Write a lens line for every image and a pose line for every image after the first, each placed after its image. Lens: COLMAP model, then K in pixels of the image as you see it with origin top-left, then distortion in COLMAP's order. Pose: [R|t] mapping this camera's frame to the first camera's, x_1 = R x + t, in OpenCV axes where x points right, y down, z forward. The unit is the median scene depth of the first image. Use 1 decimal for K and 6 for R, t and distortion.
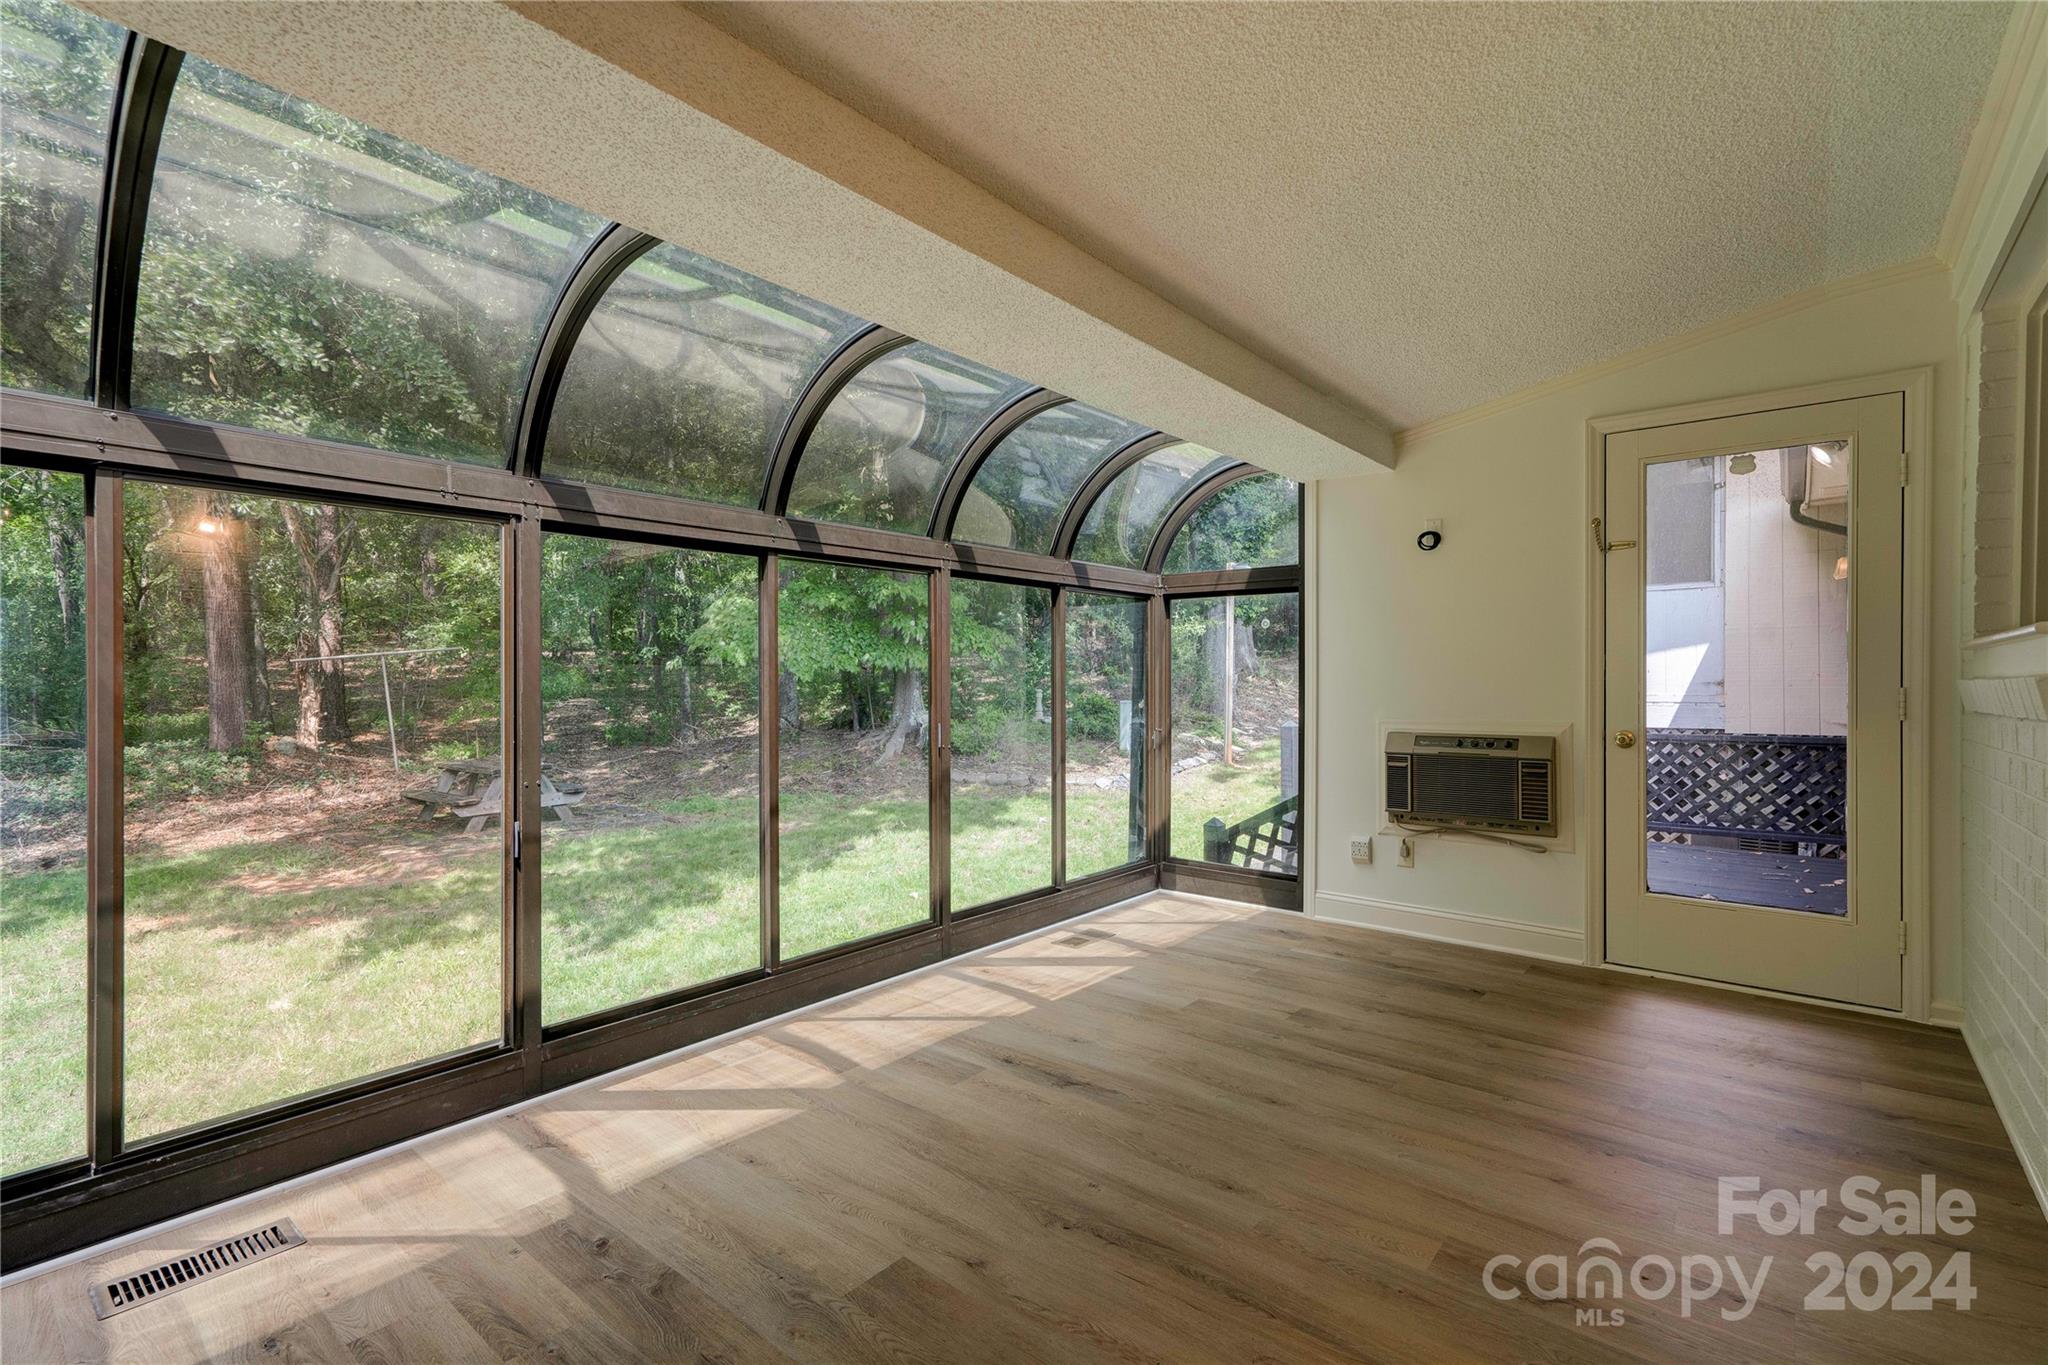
lens RADIAL K [[940.2, 0, 1021.5], [0, 940.2, 688.3], [0, 0, 1]] dist [-0.002183, 0.000496]
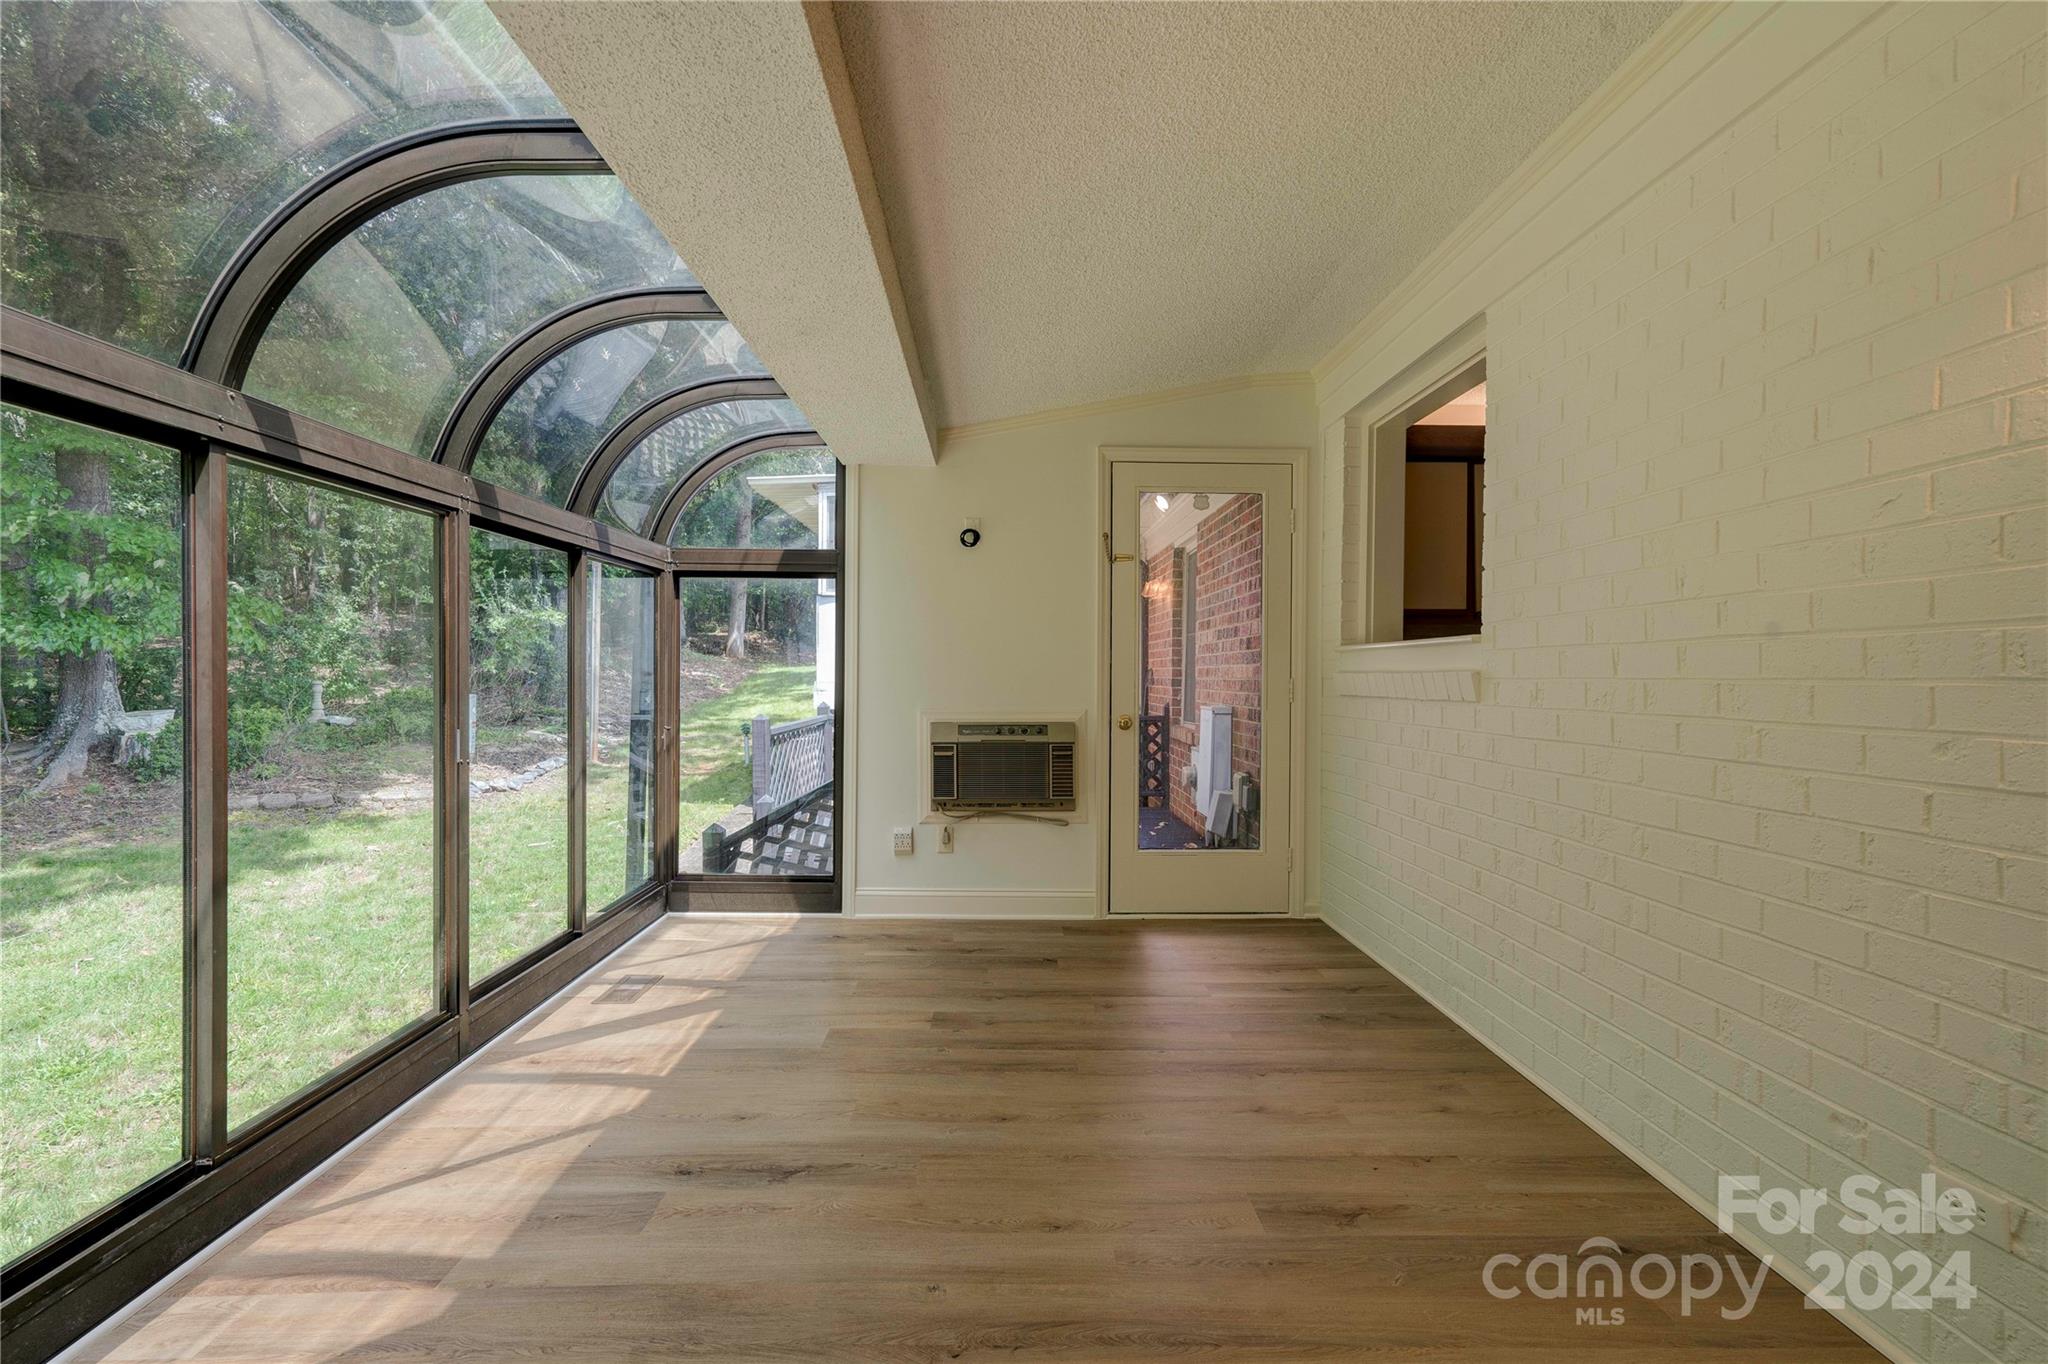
lens RADIAL K [[937.1, 0, 1013.4], [0, 937.1, 681.0], [0, 0, 1]] dist [-0.010002, 0.013807]
pose [[0.757519, -0.000539, 0.652813, -0.222111], [-0.000264, 0.999999, 0.001131, 0.000662], [-0.652814, -0.001029, 0.757518, 0.188709]]
